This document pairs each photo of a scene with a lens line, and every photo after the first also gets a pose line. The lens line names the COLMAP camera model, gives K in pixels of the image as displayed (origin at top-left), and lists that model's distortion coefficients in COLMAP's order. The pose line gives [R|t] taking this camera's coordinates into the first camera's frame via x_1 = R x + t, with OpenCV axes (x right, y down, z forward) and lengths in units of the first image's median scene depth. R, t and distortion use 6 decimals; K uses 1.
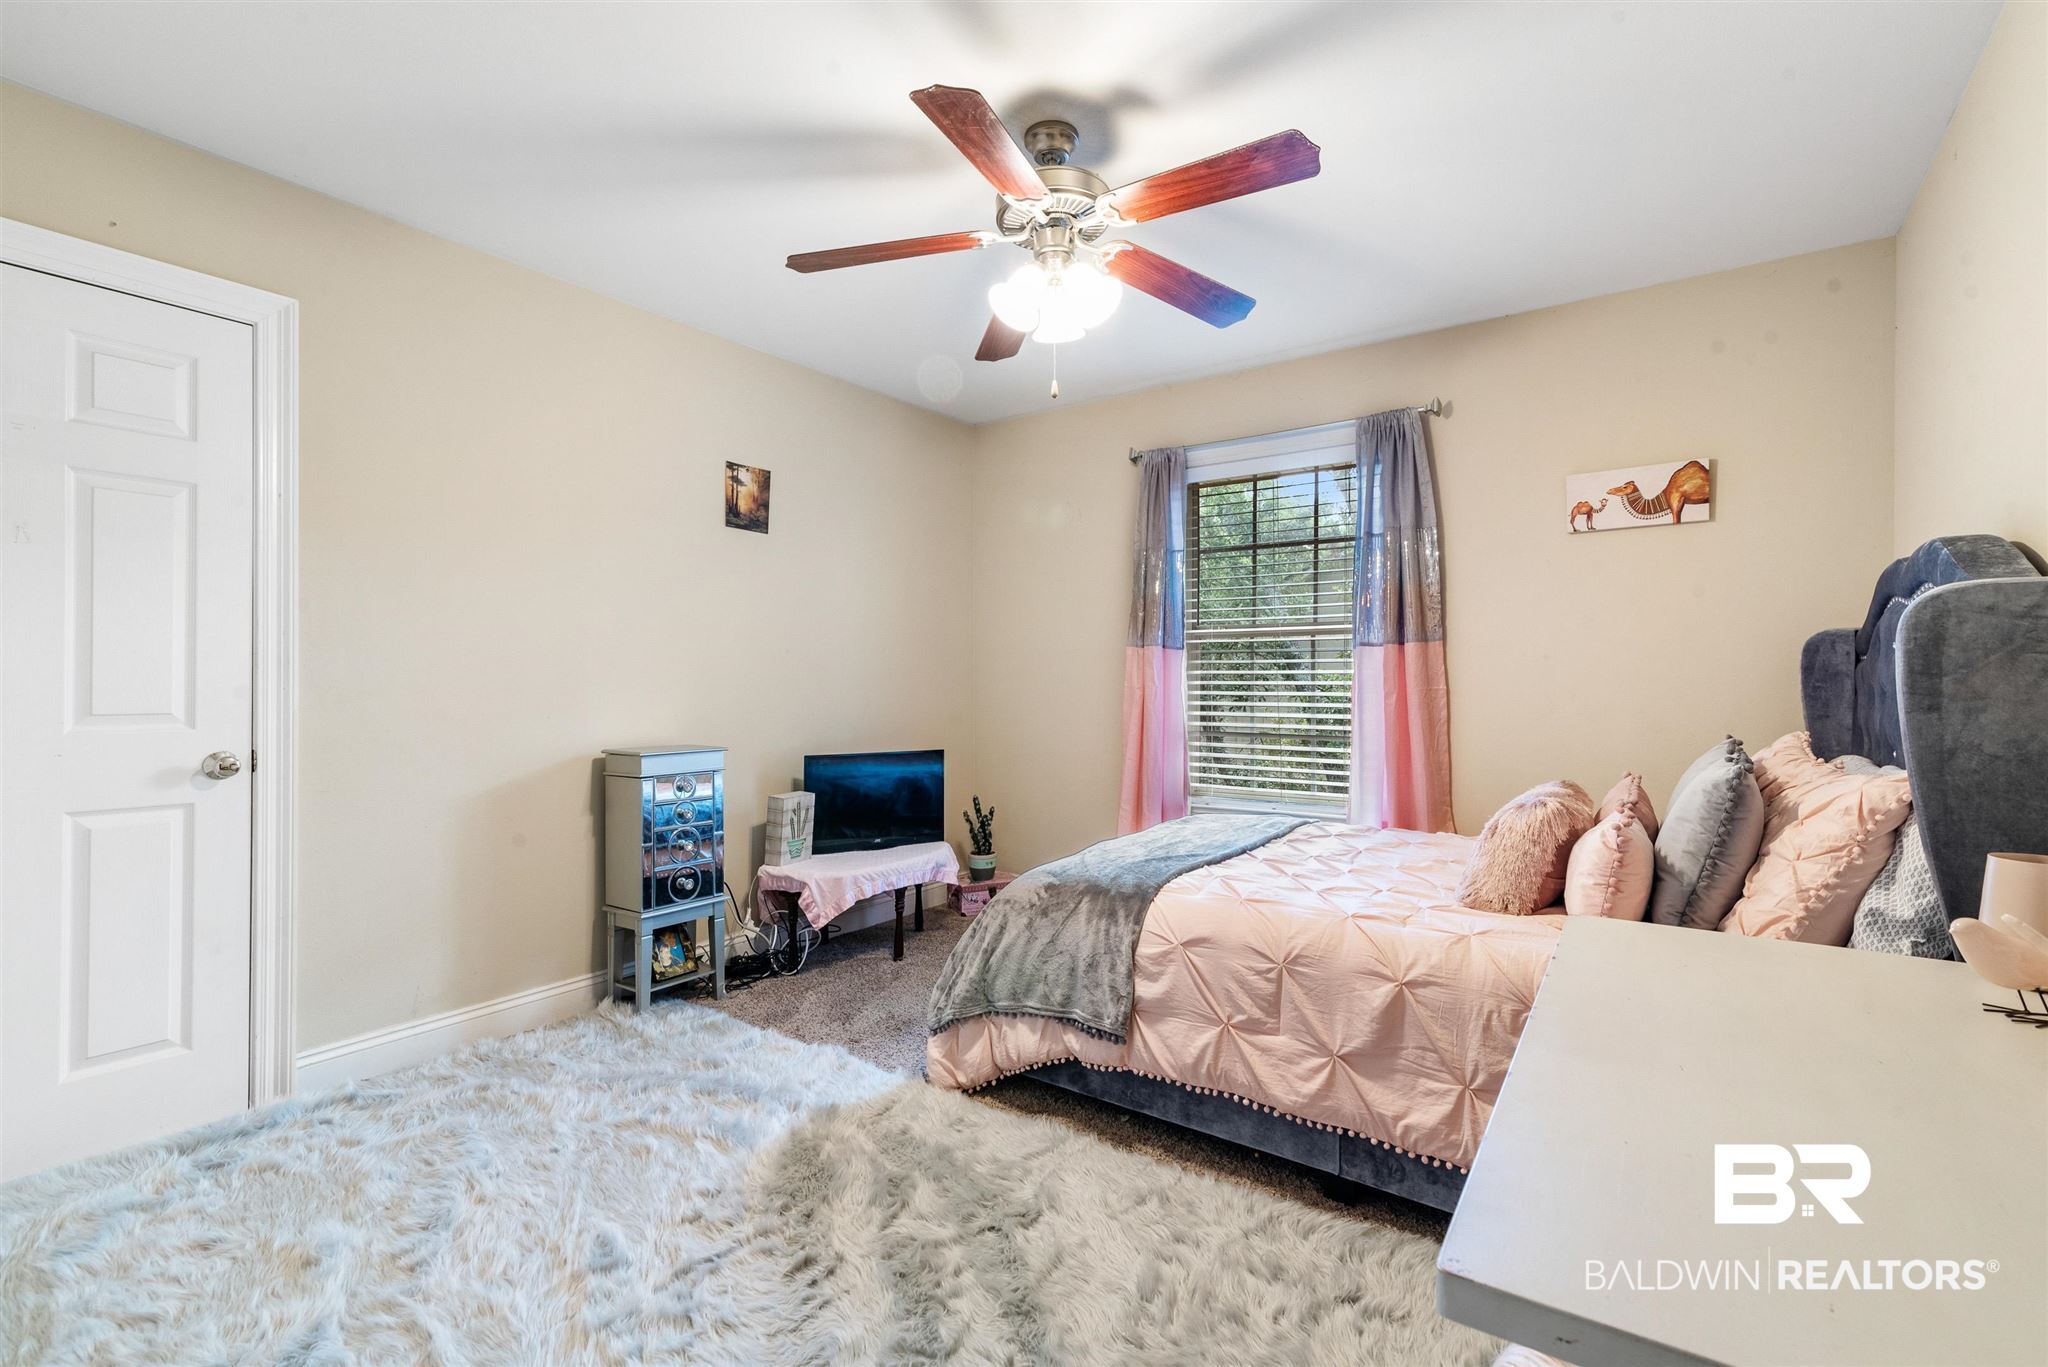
lens RADIAL K [[932.5, 0, 1030.5], [0, 932.5, 676.8], [0, 0, 1]] dist [0.011345, -0.000678]
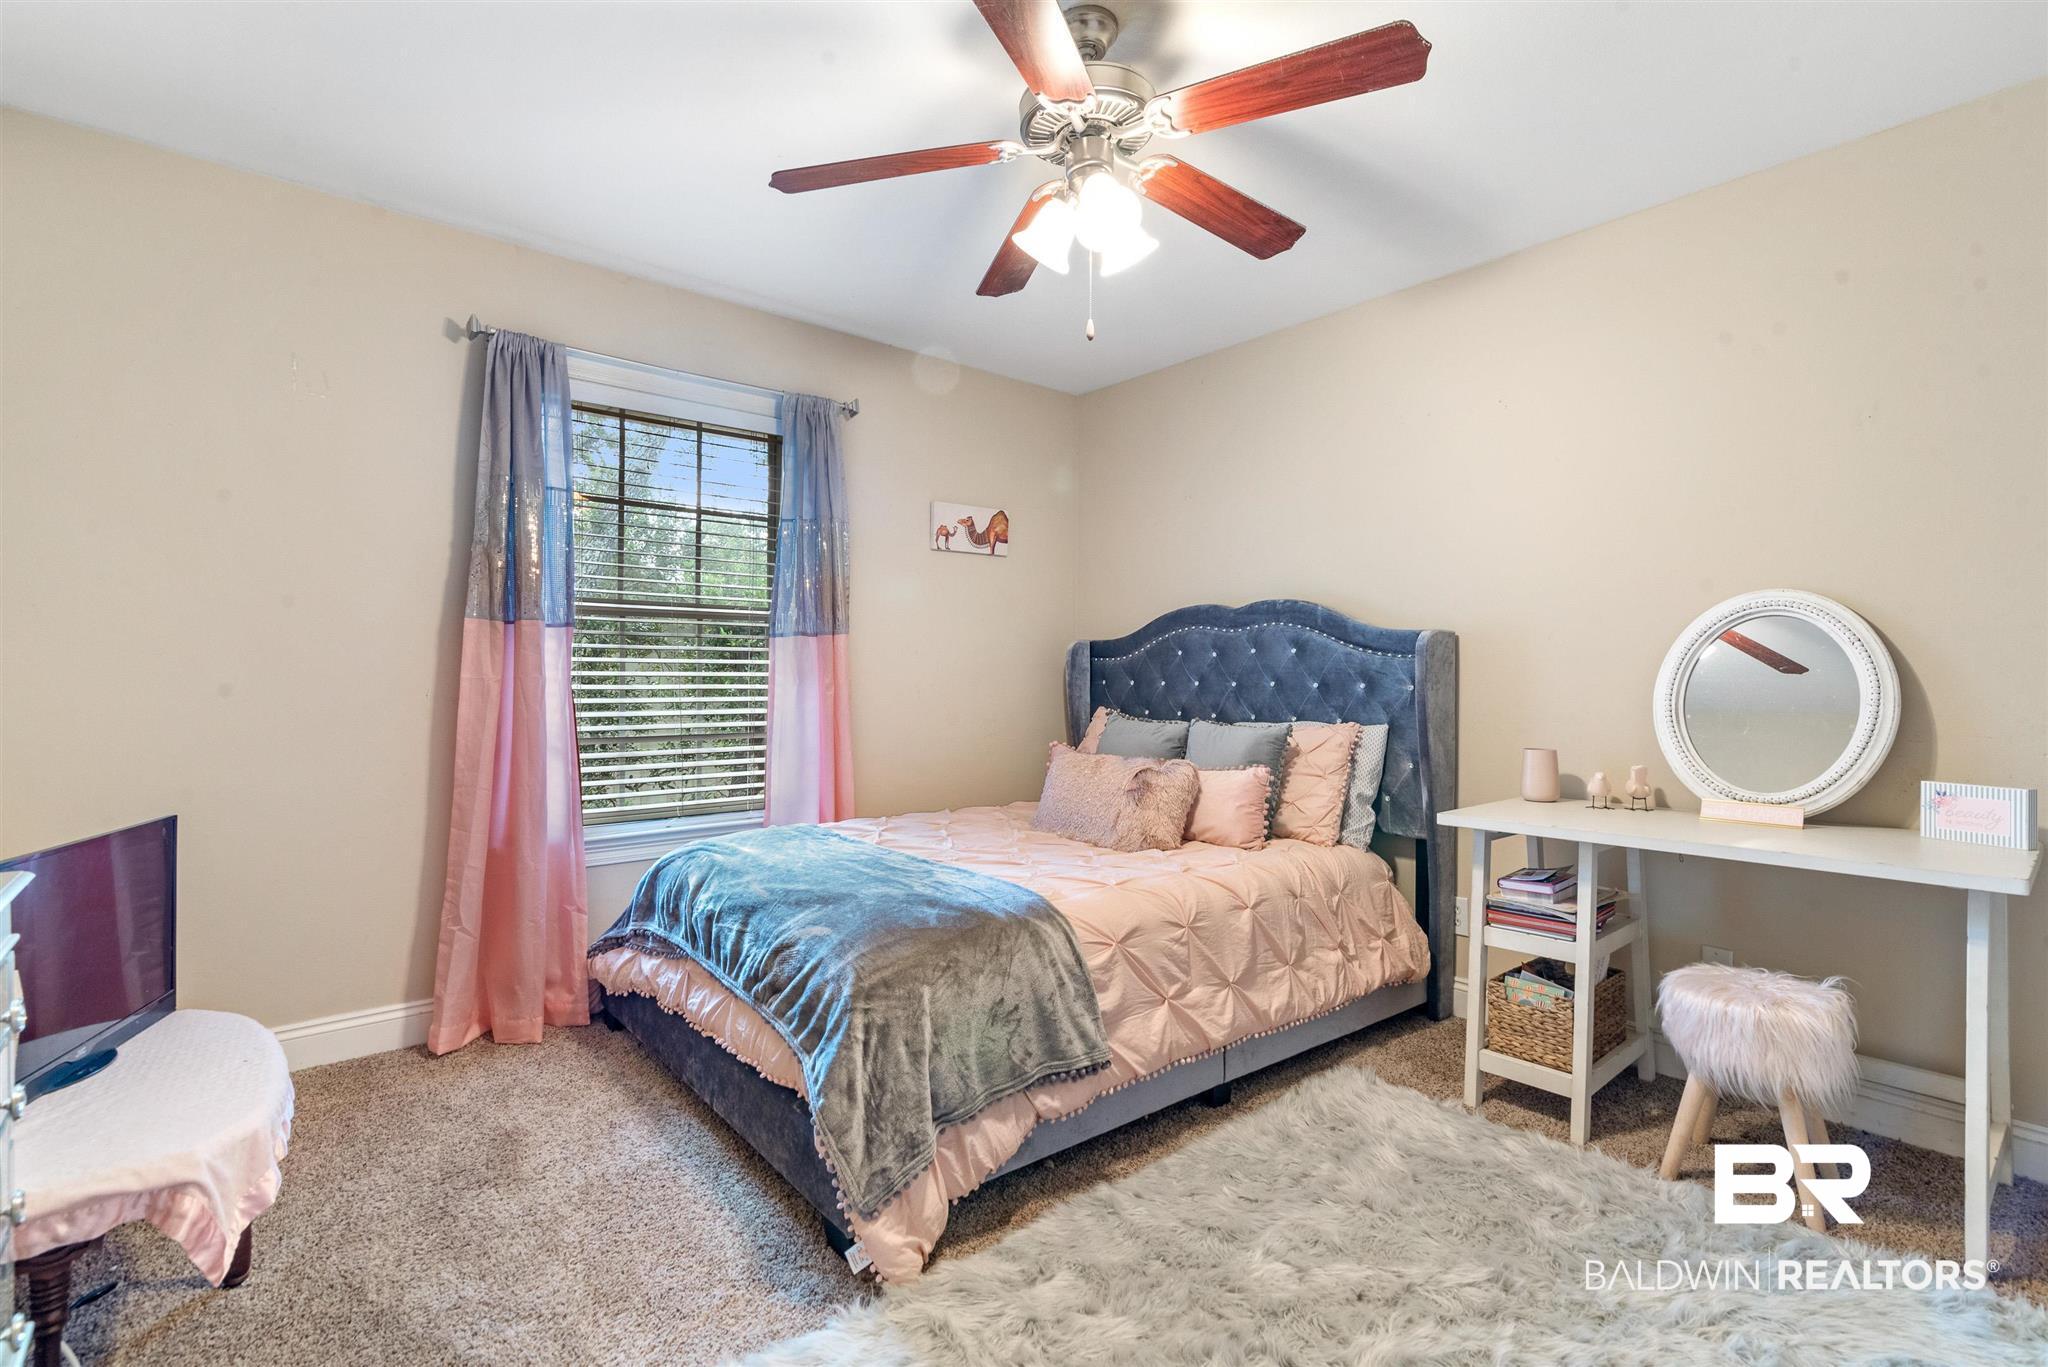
lens RADIAL K [[962.1, 0, 1020.0], [0, 962.1, 671.5], [0, 0, 1]] dist [0.000975, 0.000039]
pose [[0.241889, 0.003259, 0.970298, -0.623576], [-0.009157, 0.999957, -0.001075, 0.002692], [-0.970261, -0.008625, 0.241909, 0.632132]]
